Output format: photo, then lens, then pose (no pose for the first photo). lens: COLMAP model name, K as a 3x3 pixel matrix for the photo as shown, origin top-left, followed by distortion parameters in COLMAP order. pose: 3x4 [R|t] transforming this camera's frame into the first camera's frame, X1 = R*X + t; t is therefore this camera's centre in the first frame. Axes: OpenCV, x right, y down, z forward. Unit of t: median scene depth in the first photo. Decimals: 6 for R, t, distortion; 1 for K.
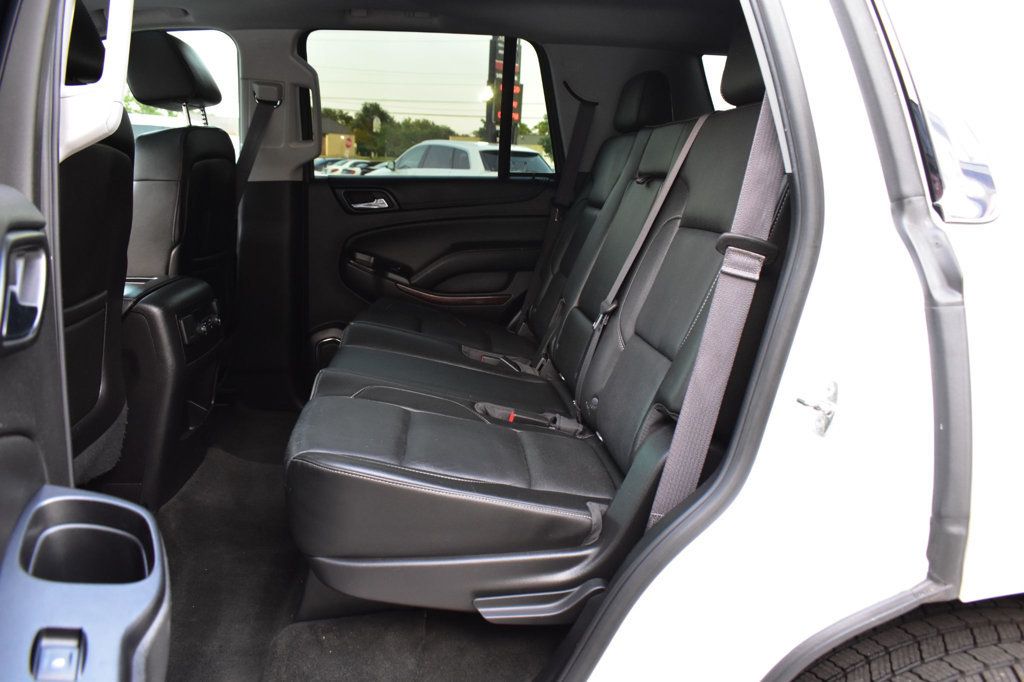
lens RADIAL K [[825.8, 0, 512.0], [0, 825.8, 341.0], [0, 0, 1]] dist [-0.092709, 0.006916]
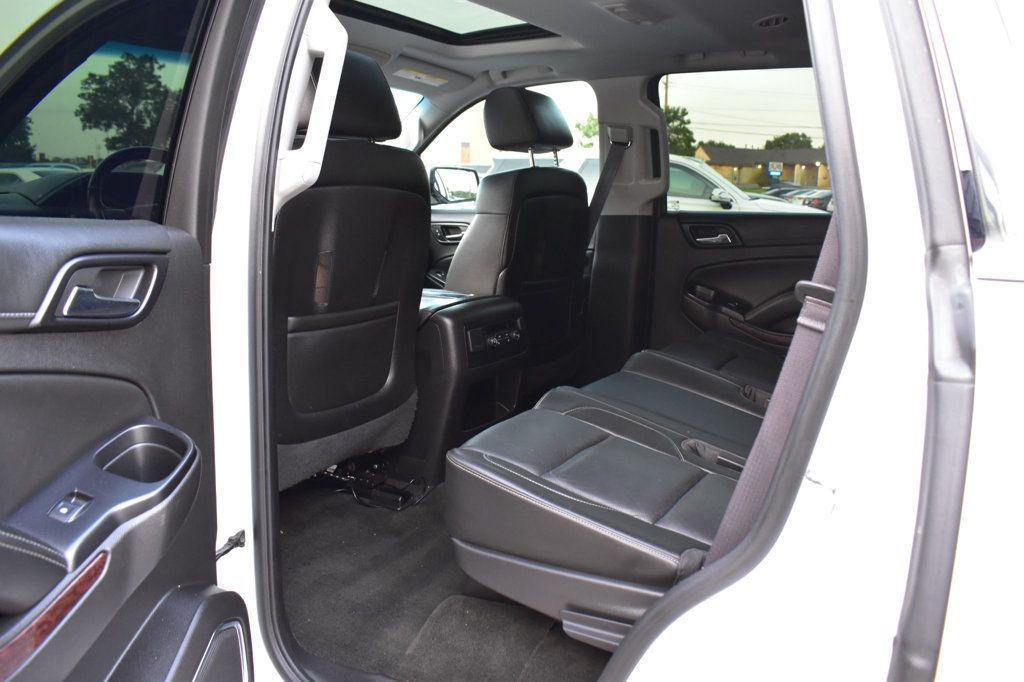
lens RADIAL K [[825.8, 0, 512.0], [0, 825.8, 341.0], [0, 0, 1]] dist [-0.092709, 0.006916]
pose [[0.803500, 0.091908, -0.588167, 0.266818], [-0.113135, 0.993579, 0.000704, -0.014461], [0.584455, 0.065977, 0.808739, 0.040516]]
